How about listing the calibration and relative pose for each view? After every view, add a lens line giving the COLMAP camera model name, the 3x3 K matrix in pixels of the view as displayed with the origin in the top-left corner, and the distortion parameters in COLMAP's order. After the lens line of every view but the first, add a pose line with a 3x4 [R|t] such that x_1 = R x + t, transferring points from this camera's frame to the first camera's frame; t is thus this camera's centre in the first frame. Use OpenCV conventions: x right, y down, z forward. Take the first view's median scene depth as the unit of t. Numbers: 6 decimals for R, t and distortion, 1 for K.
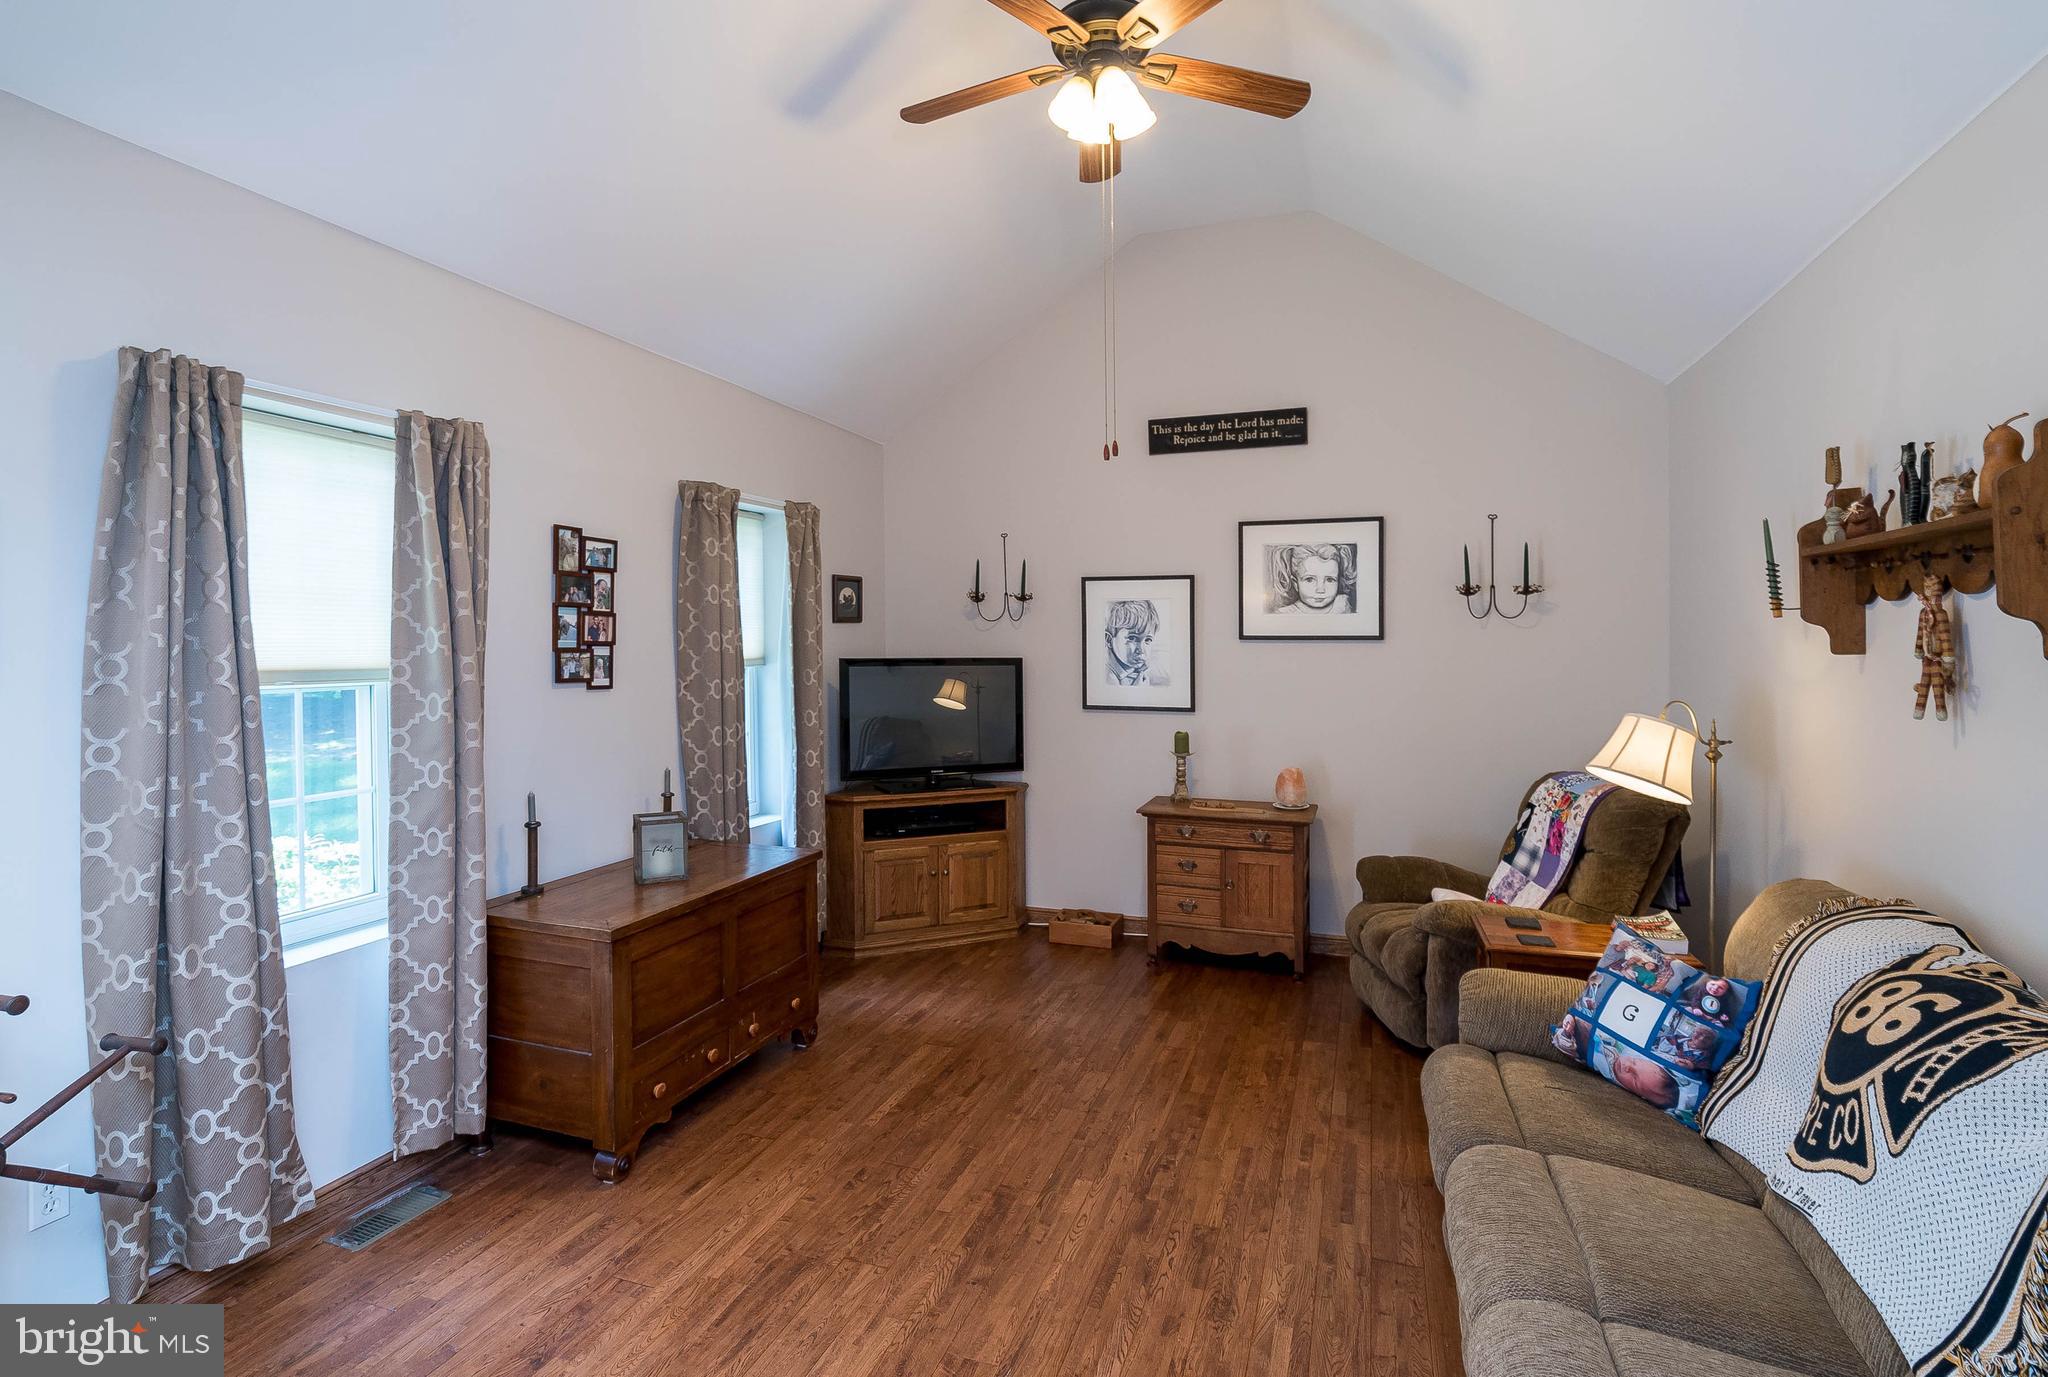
lens RADIAL K [[970.7, 0, 1008.6], [0, 970.7, 642.5], [0, 0, 1]] dist [-0.012649, -0.000642]
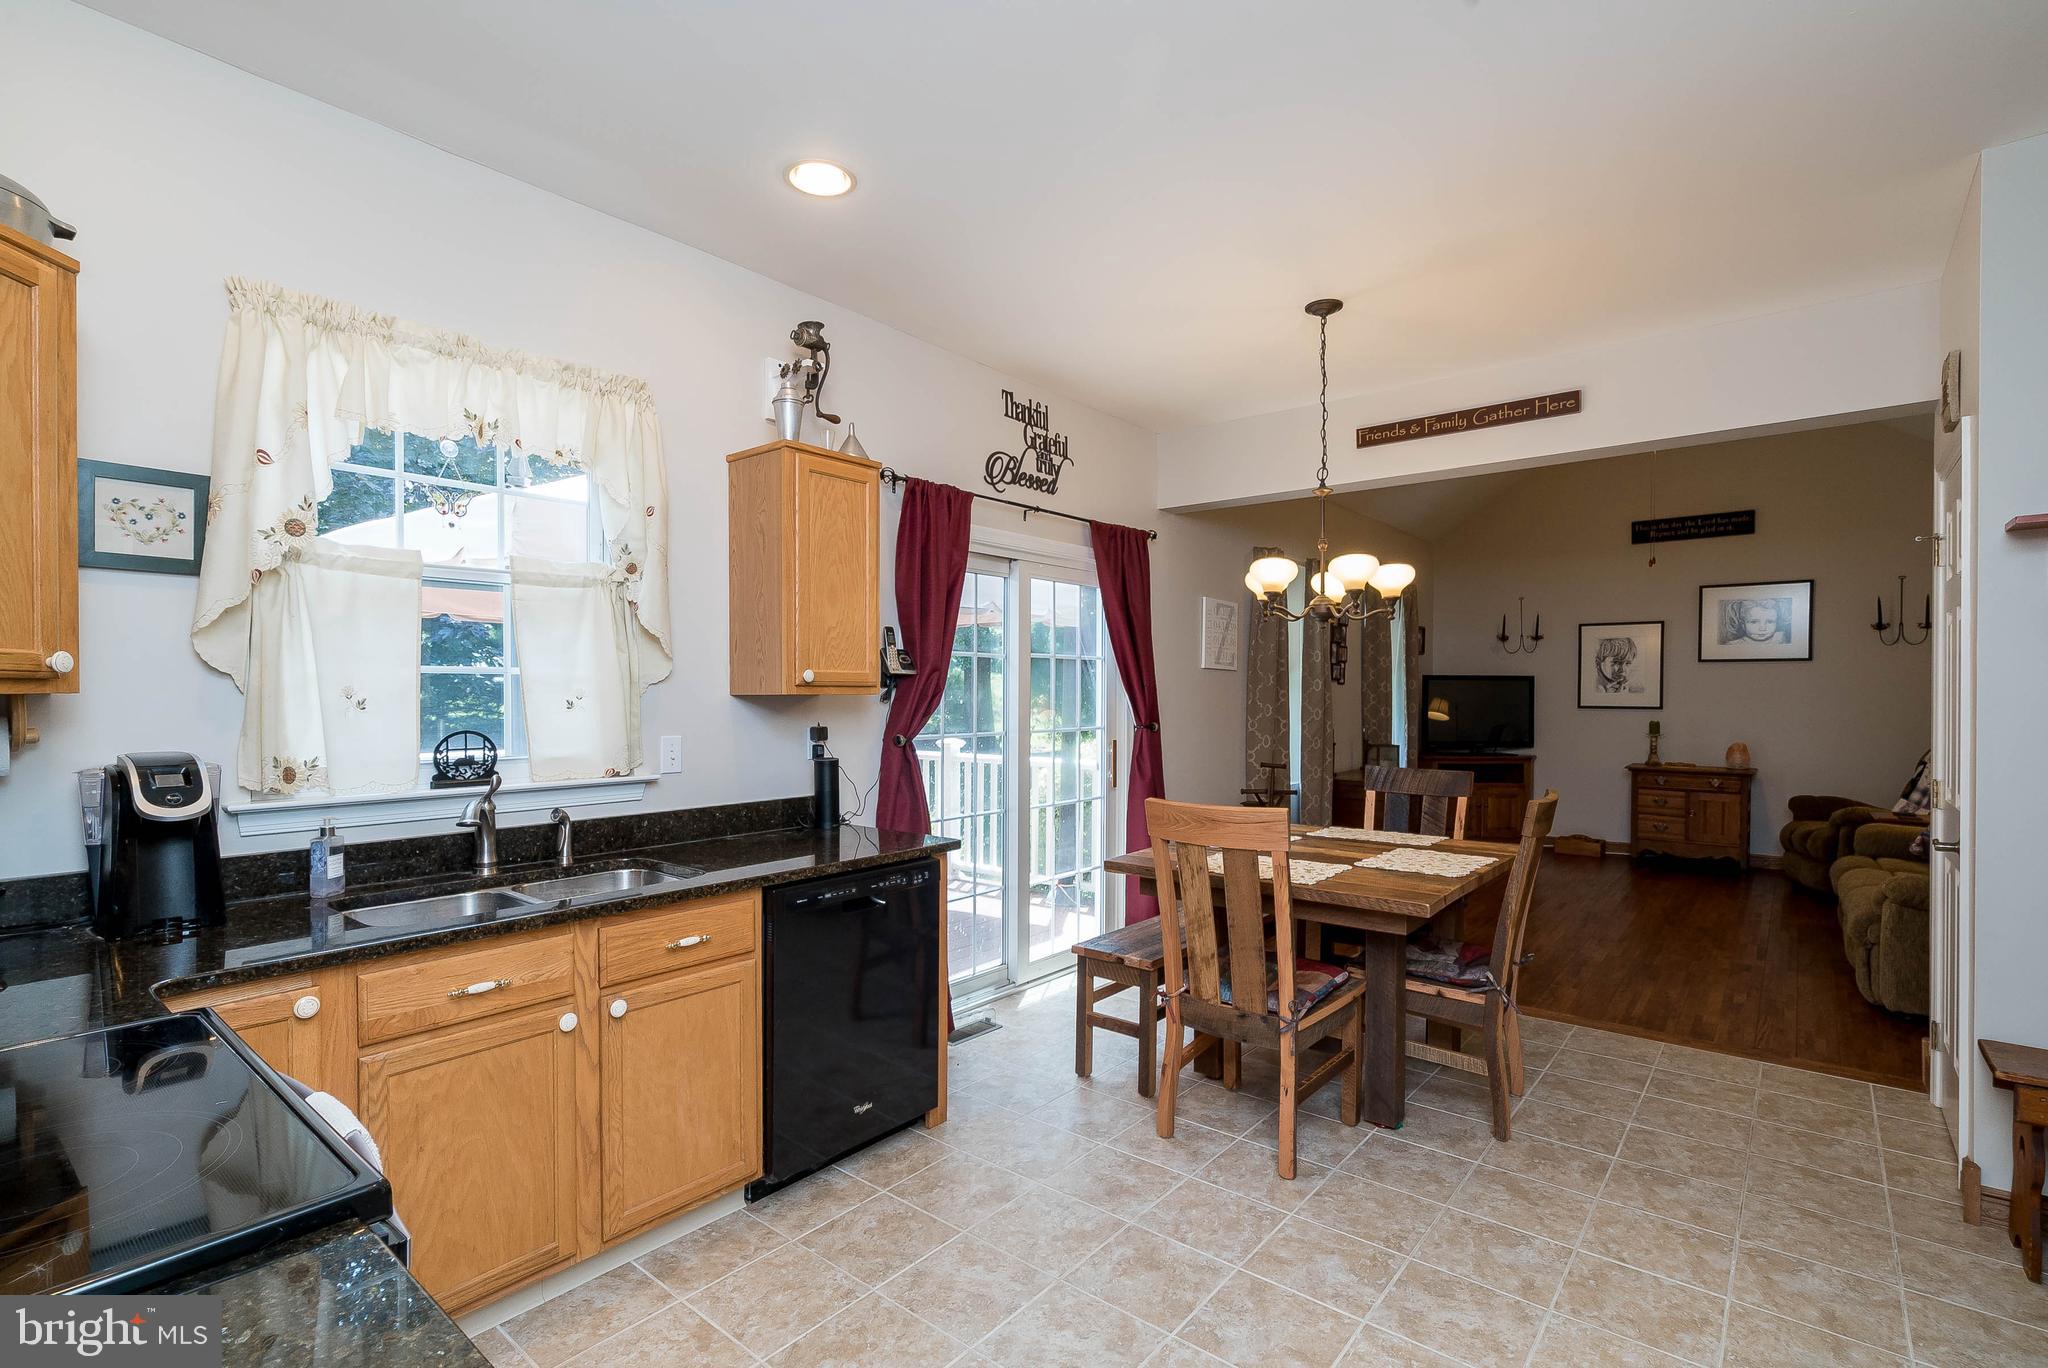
lens RADIAL K [[938.9, 0, 1026.5], [0, 938.9, 710.9], [0, 0, 1]] dist [-0.004904, 0.003726]
pose [[0.945532, 0.008774, -0.325412, -0.302831], [-0.001999, 0.999774, 0.021151, 0.047925], [0.325524, -0.019349, 0.945336, -0.802415]]
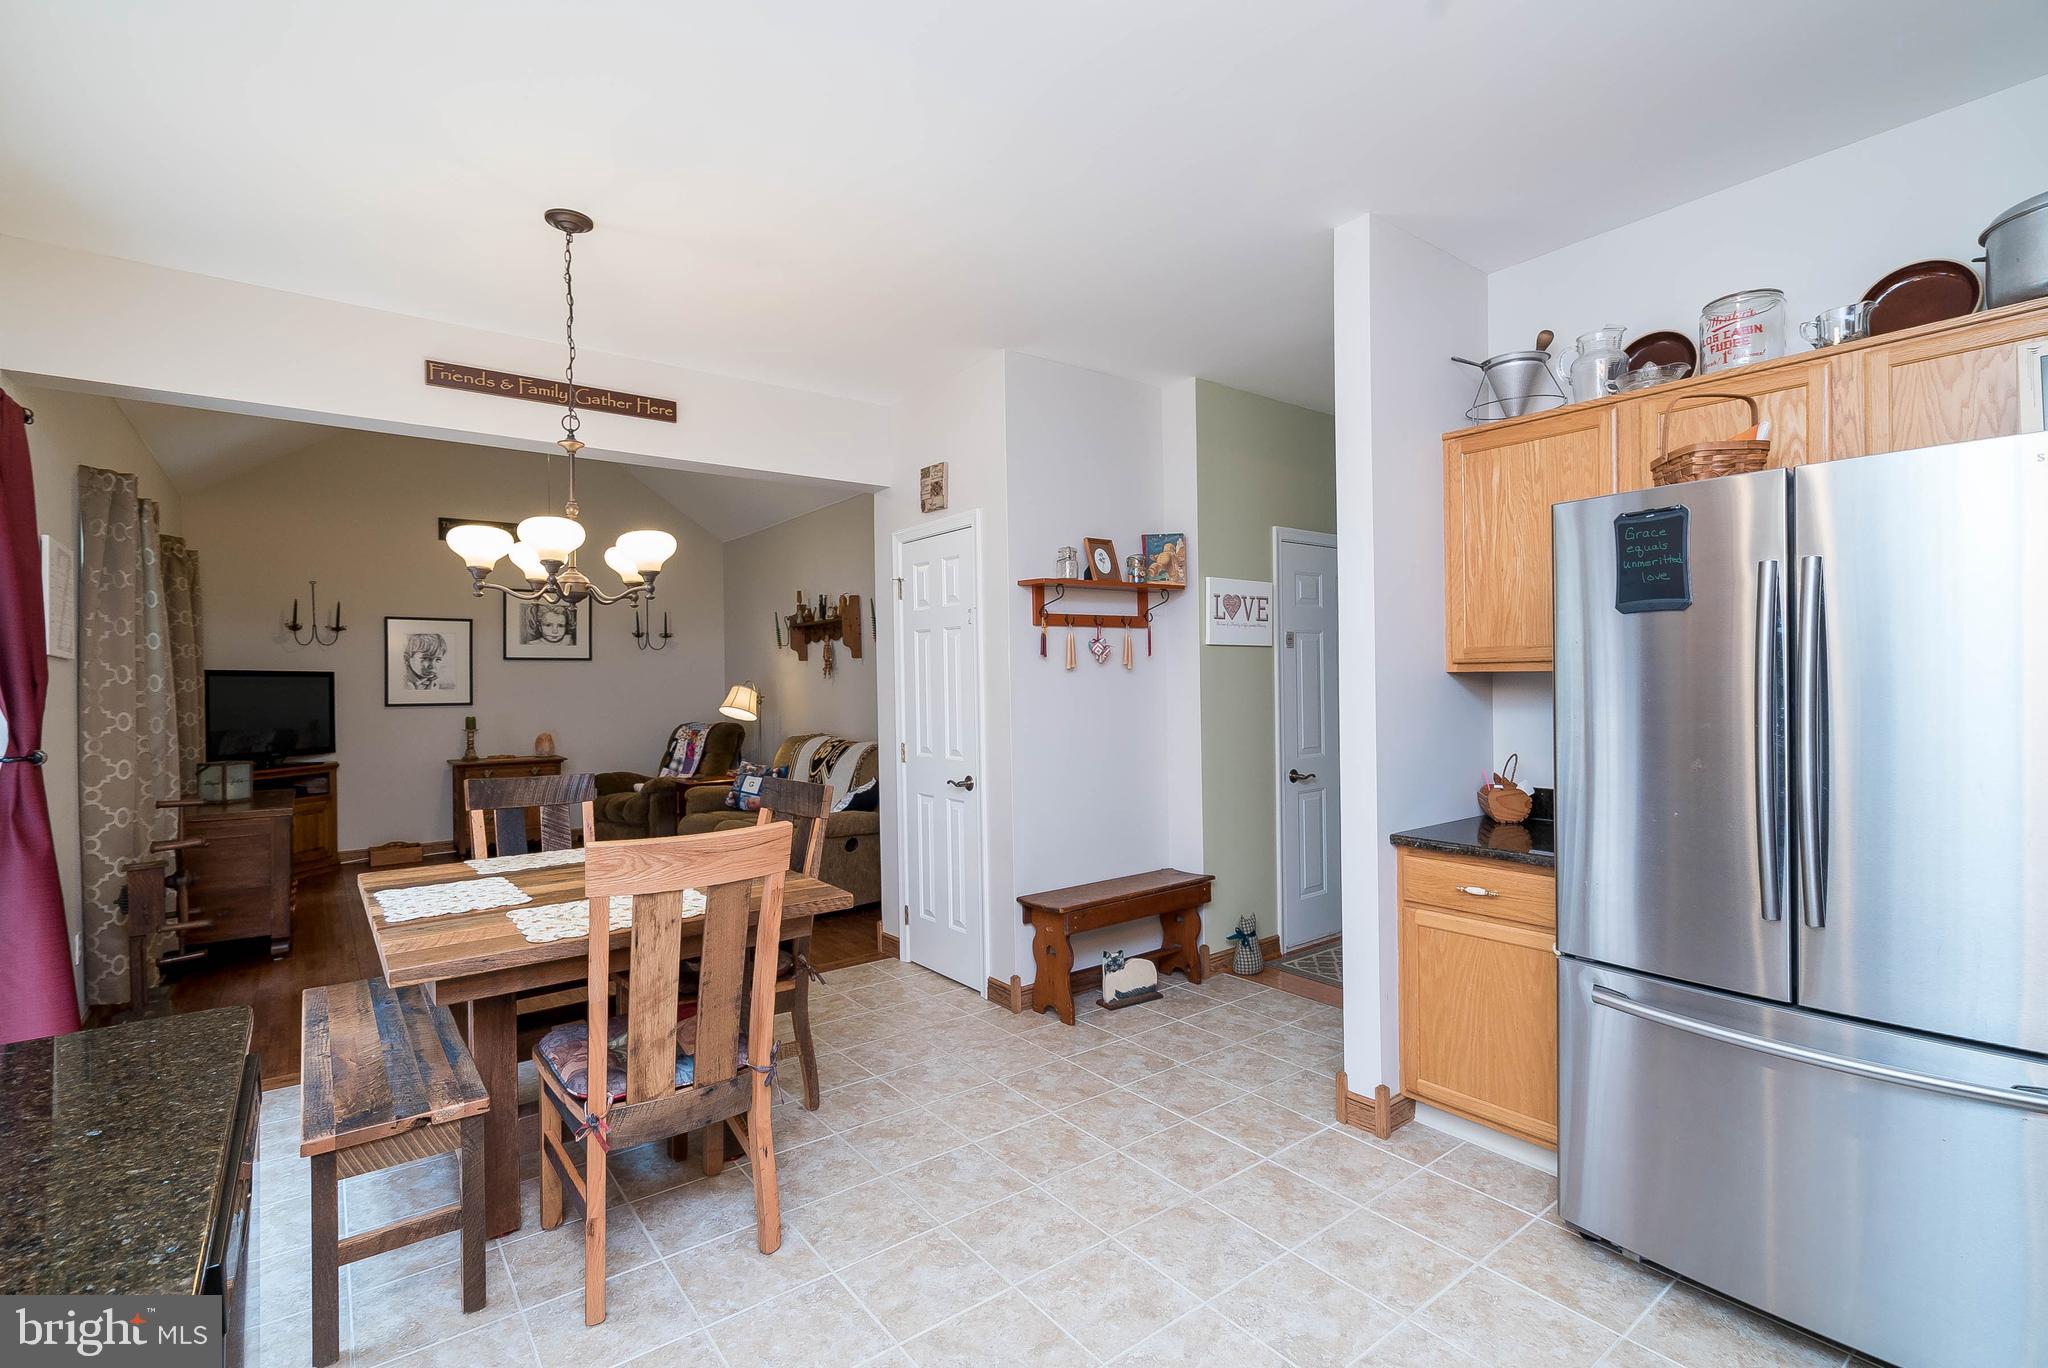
lens RADIAL K [[938.9, 0, 1007.1], [0, 938.9, 684.3], [0, 0, 1]] dist [-0.004904, 0.003726]
pose [[0.538596, -0.008793, 0.842518, -0.671269], [0.012003, 0.999924, 0.002763, 0.046597], [-0.842479, 0.008625, 0.538661, -0.594595]]
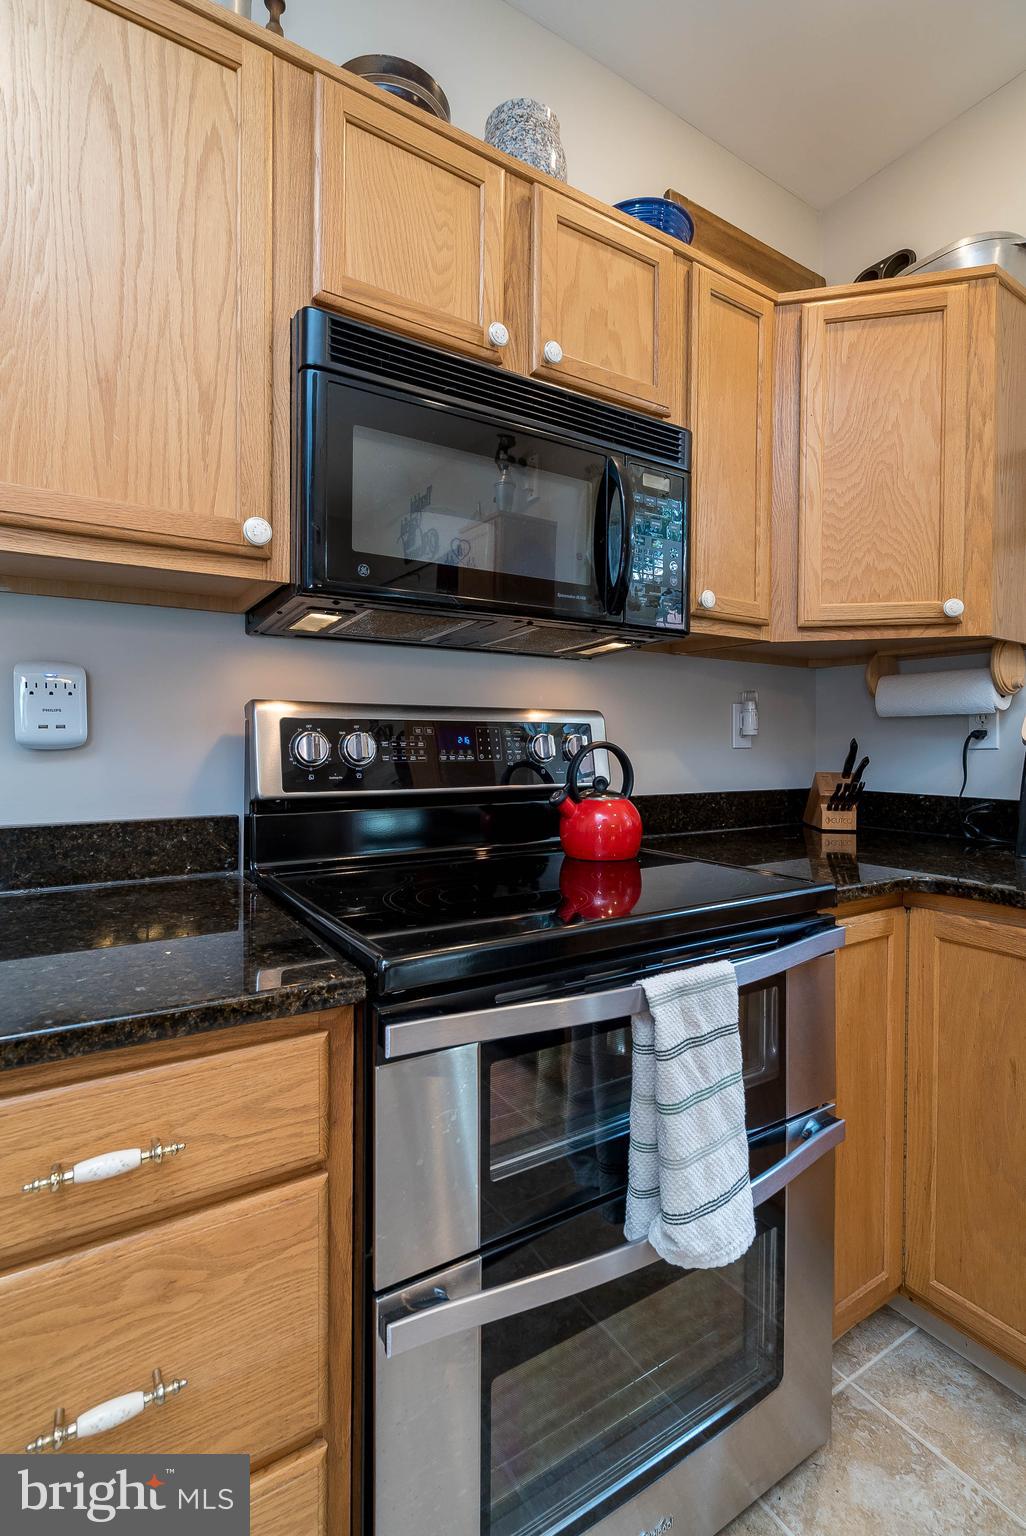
lens RADIAL K [[704.2, 0, 500.9], [0, 704.2, 749.9], [0, 0, 1]] dist [-0.004904, 0.003726]
pose [[-0.615506, 0.002819, -0.788127, -0.378225], [-0.007457, 0.999928, 0.009400, 0.098981], [0.788097, 0.011662, -0.615441, -0.561839]]
